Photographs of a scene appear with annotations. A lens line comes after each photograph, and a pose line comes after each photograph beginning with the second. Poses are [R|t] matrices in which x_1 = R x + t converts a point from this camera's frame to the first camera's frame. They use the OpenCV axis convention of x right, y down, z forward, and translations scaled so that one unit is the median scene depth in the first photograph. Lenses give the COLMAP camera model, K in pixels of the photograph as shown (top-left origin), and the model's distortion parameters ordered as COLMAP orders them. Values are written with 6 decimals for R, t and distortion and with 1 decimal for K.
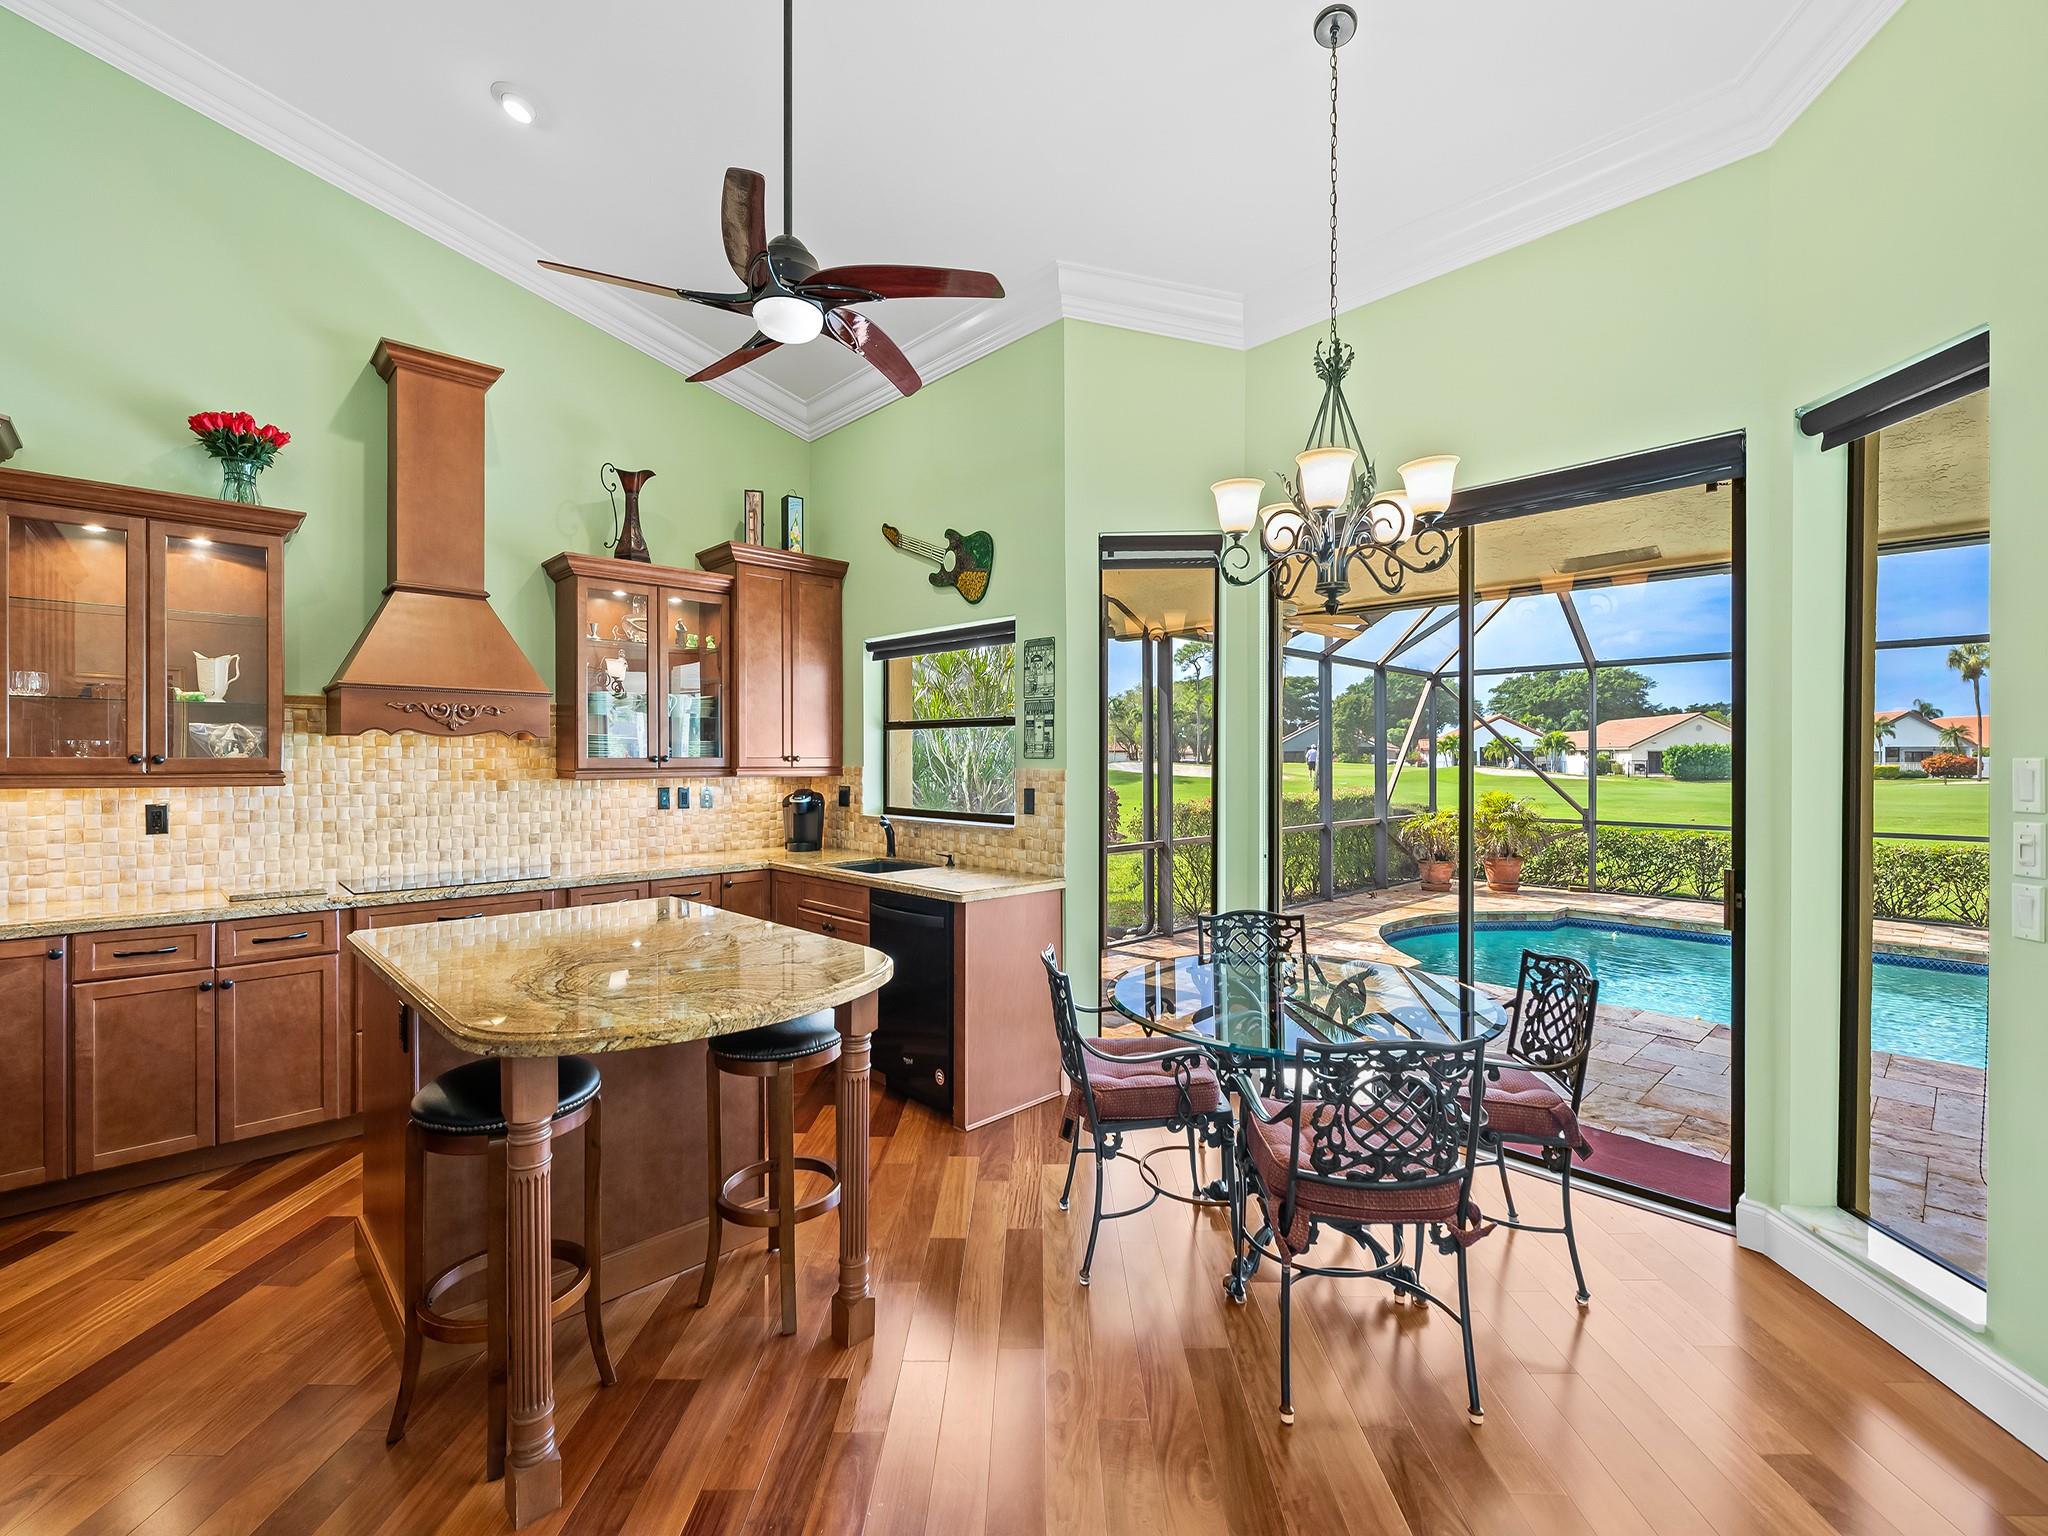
lens RADIAL K [[895.0, 0, 1030.3], [0, 895.0, 761.7], [0, 0, 1]] dist [0.000269, -0.001107]
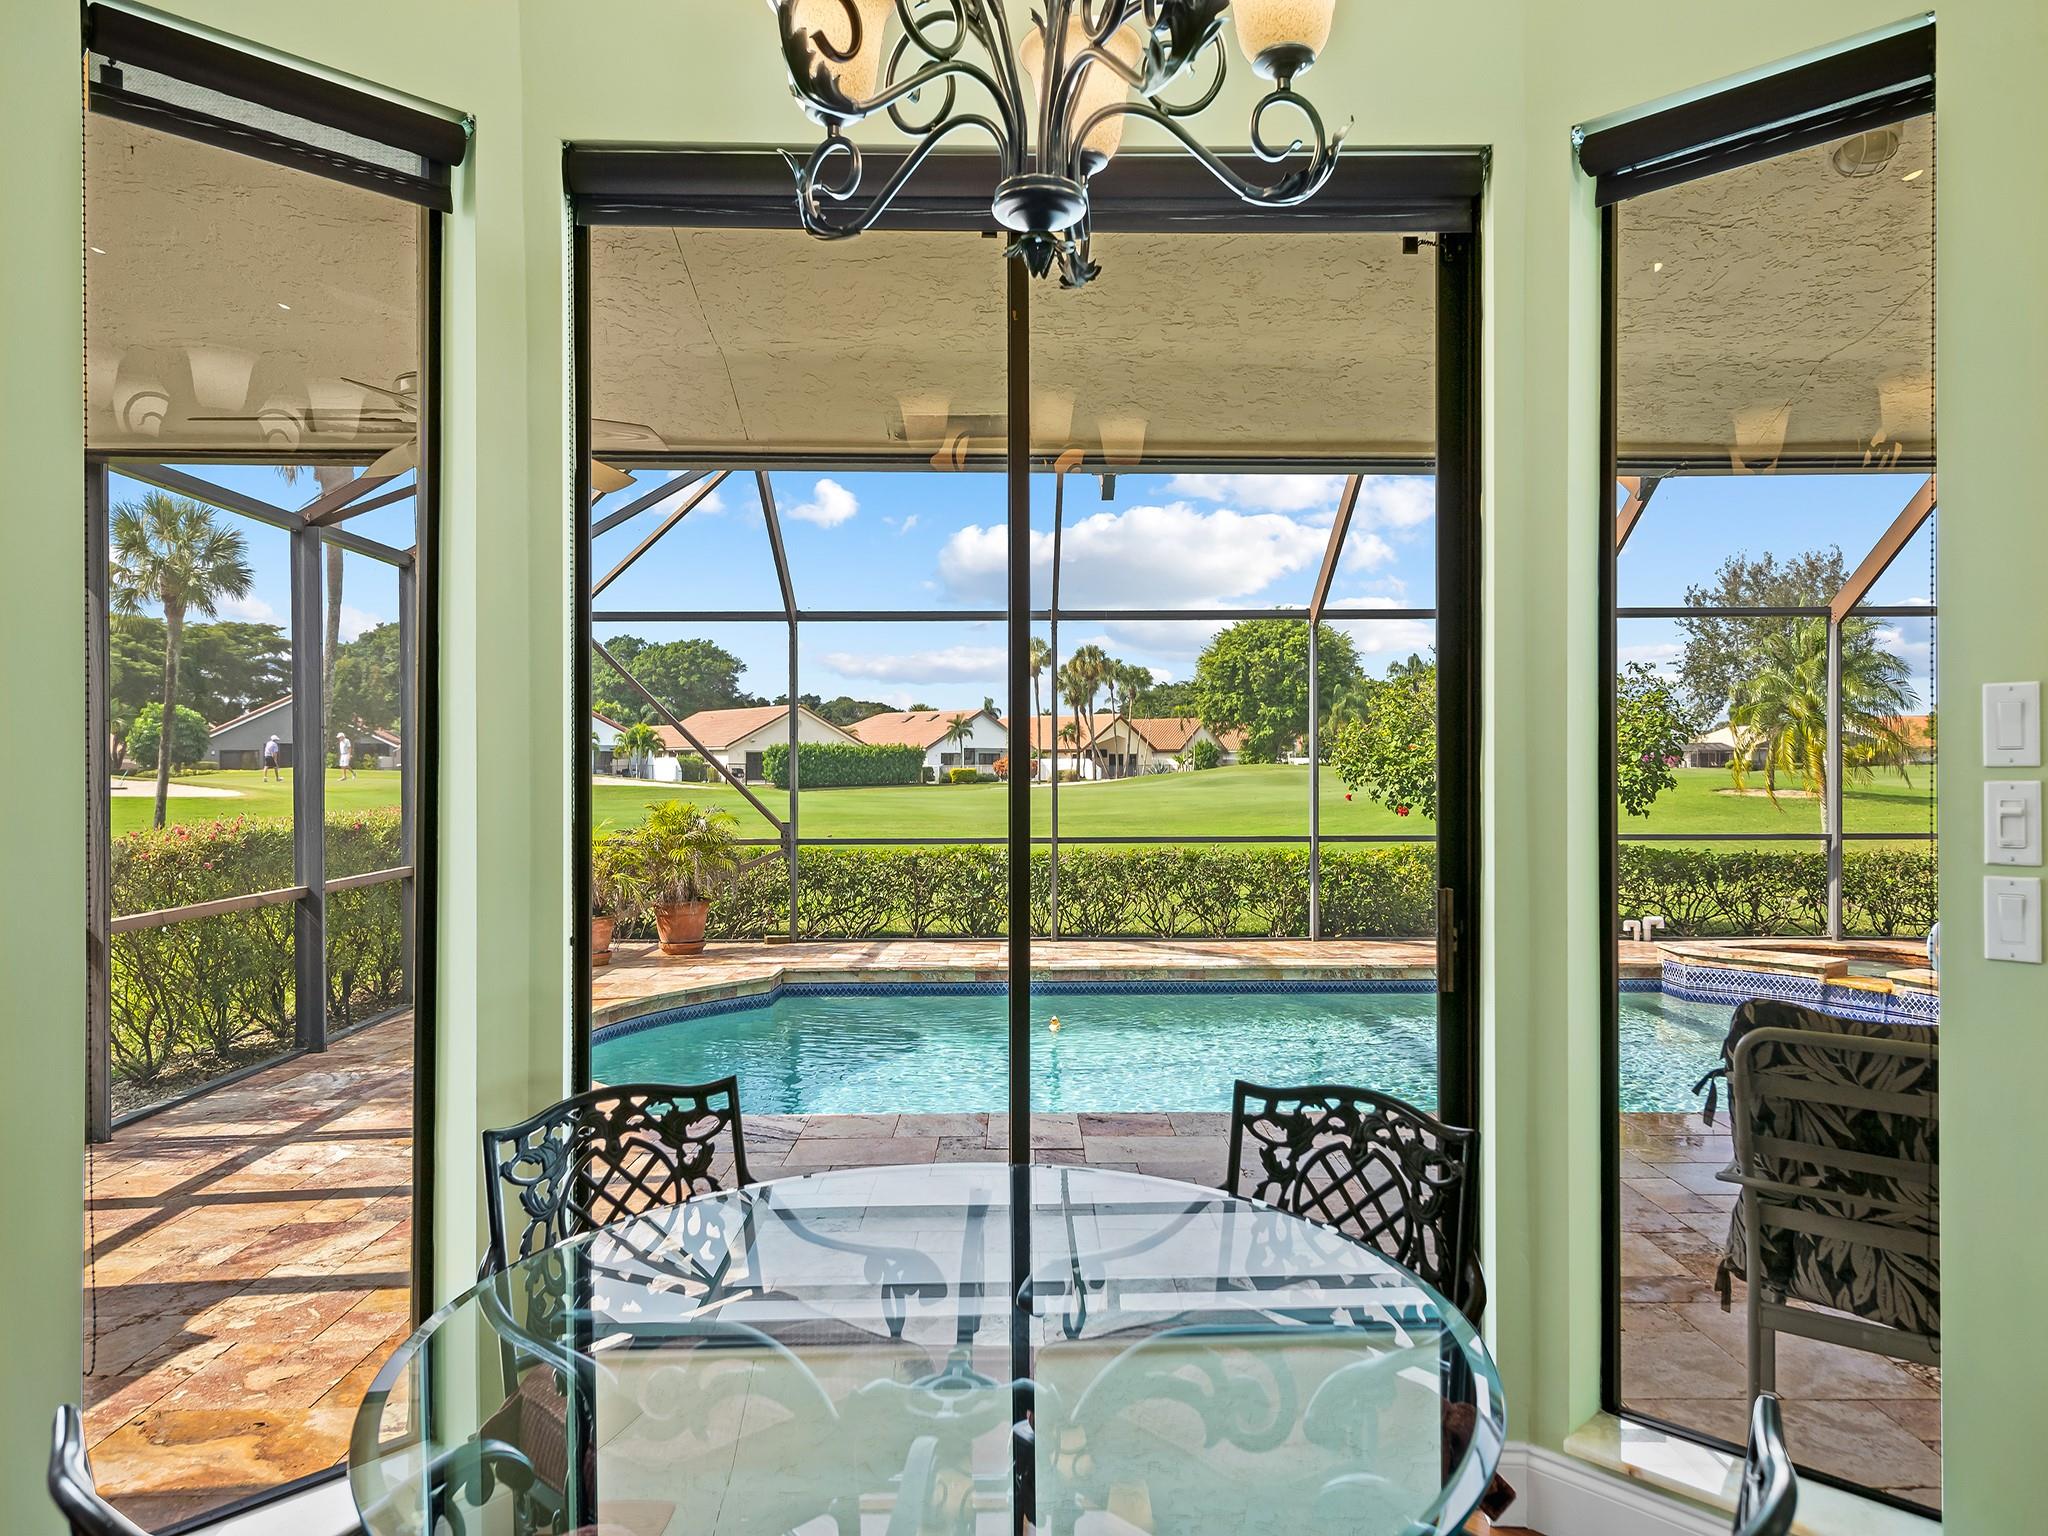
lens RADIAL K [[1346.0, 0, 1023.7], [0, 1346.0, 762.6], [0, 0, 1]] dist [0.010787, -0.000867]
pose [[0.682104, -0.002250, 0.731251, -0.045383], [0.005656, 0.999982, -0.002199, 0.023815], [-0.731233, 0.005636, 0.682105, 0.389081]]
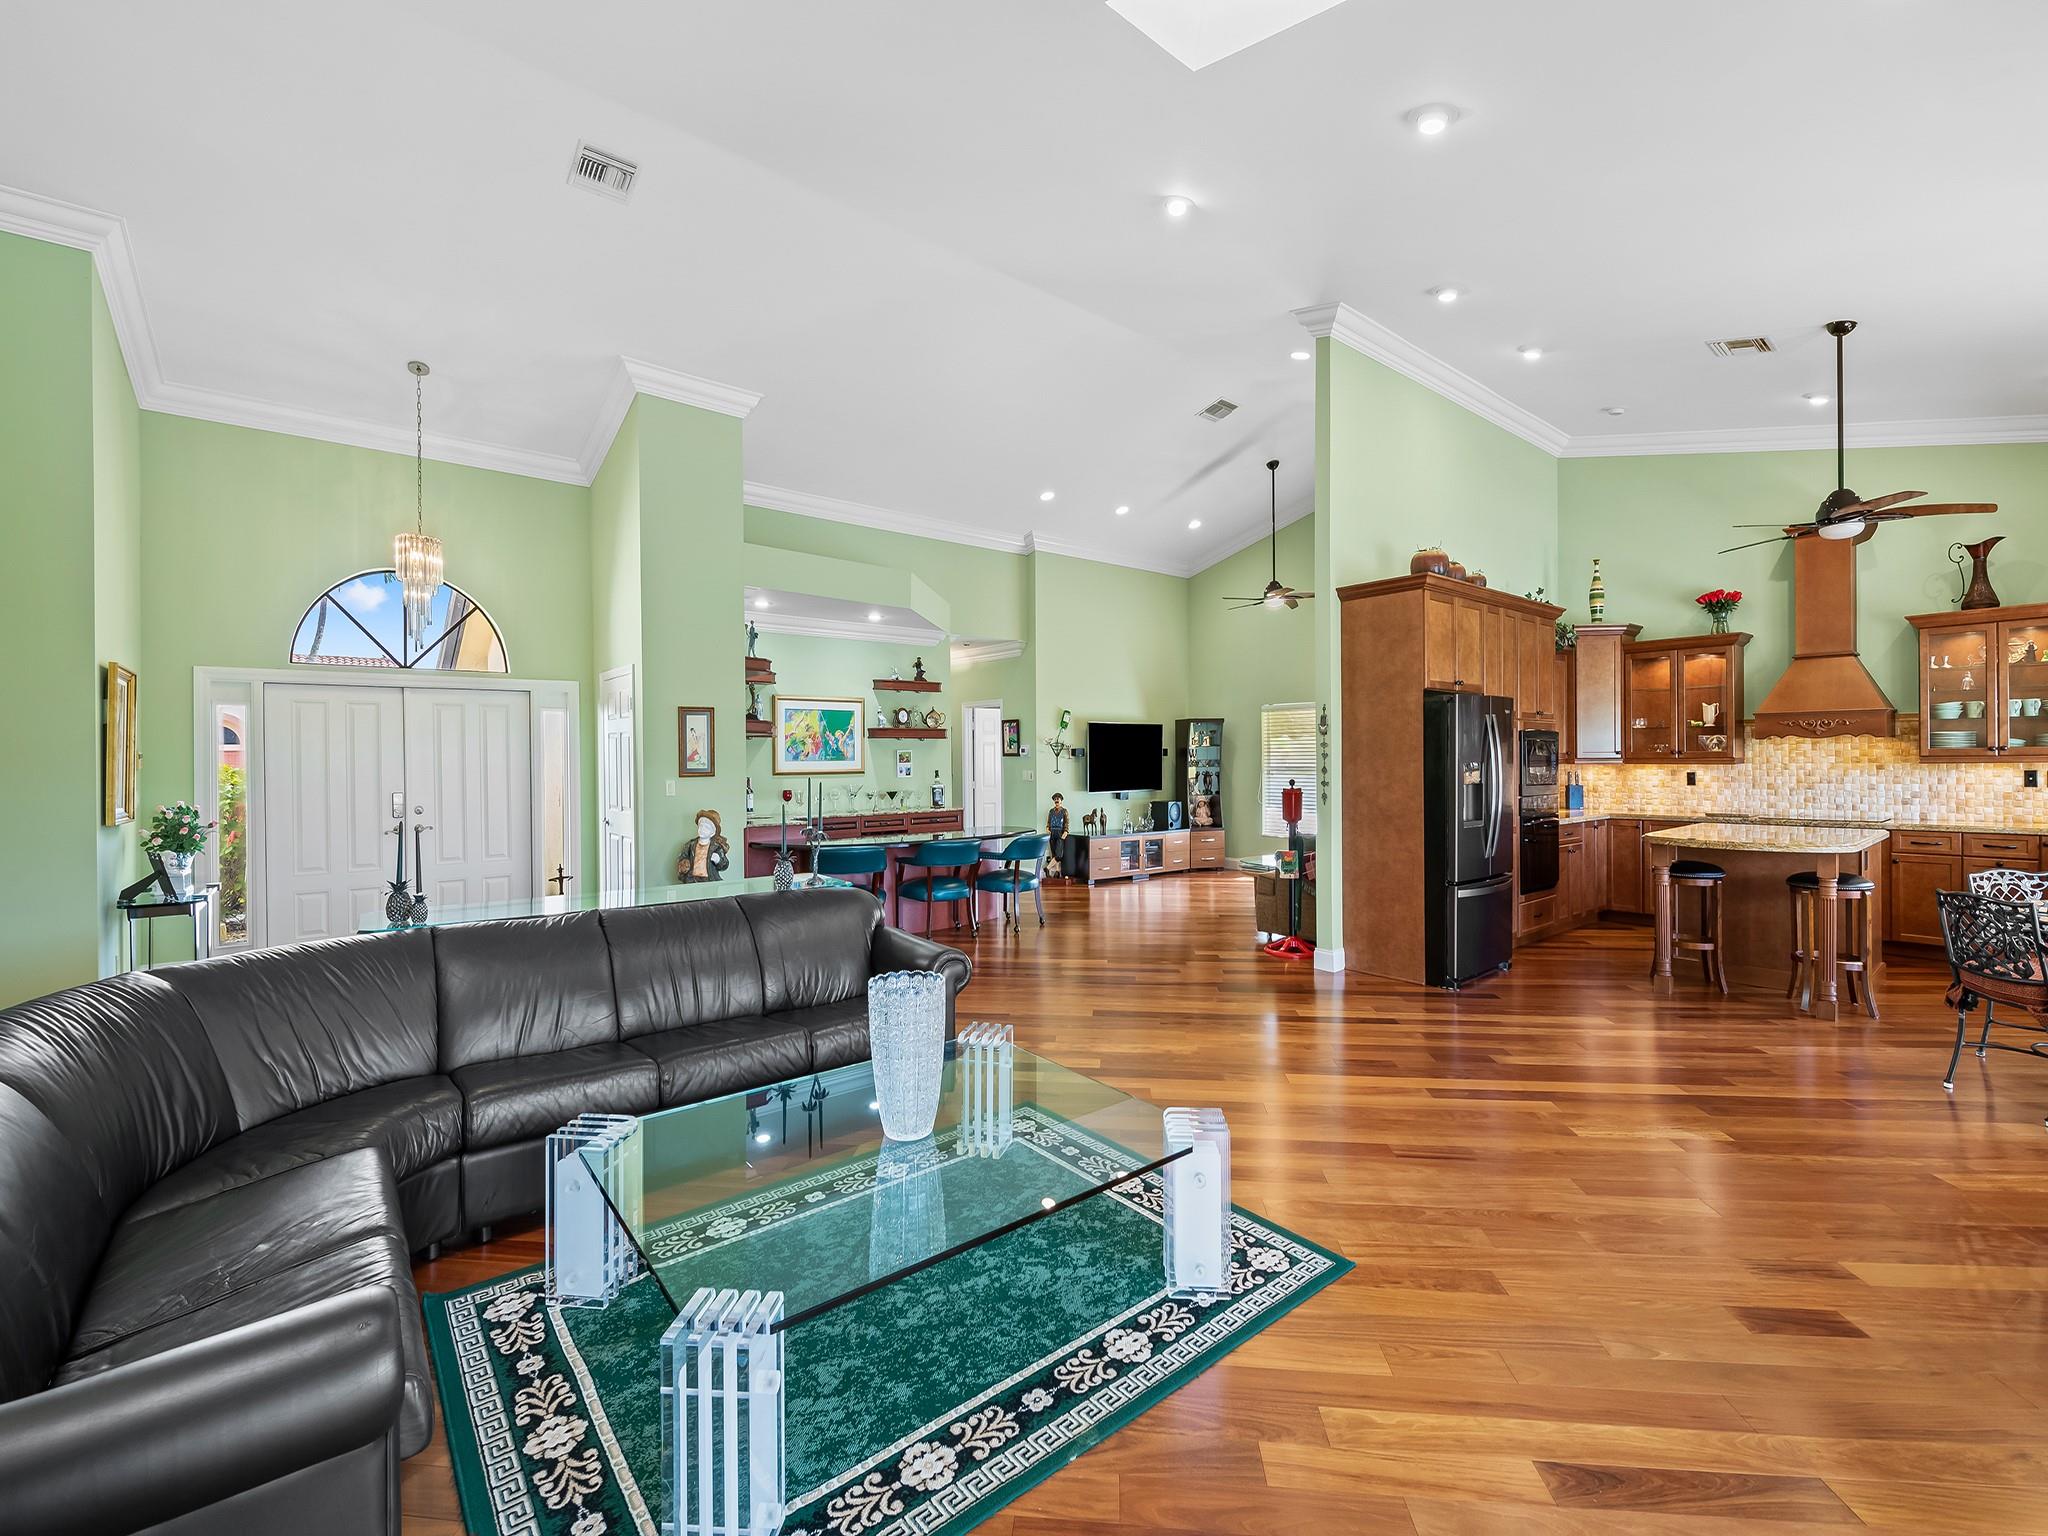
lens RADIAL K [[859.9, 0, 1019.3], [0, 859.9, 763.9], [0, 0, 1]] dist [-0.011588, -0.000392]
pose [[-0.093973, 0.006329, -0.995555, 1.088343], [0.007433, 0.999956, 0.005655, 0.001922], [0.995547, -0.006869, -0.094016, -0.396249]]
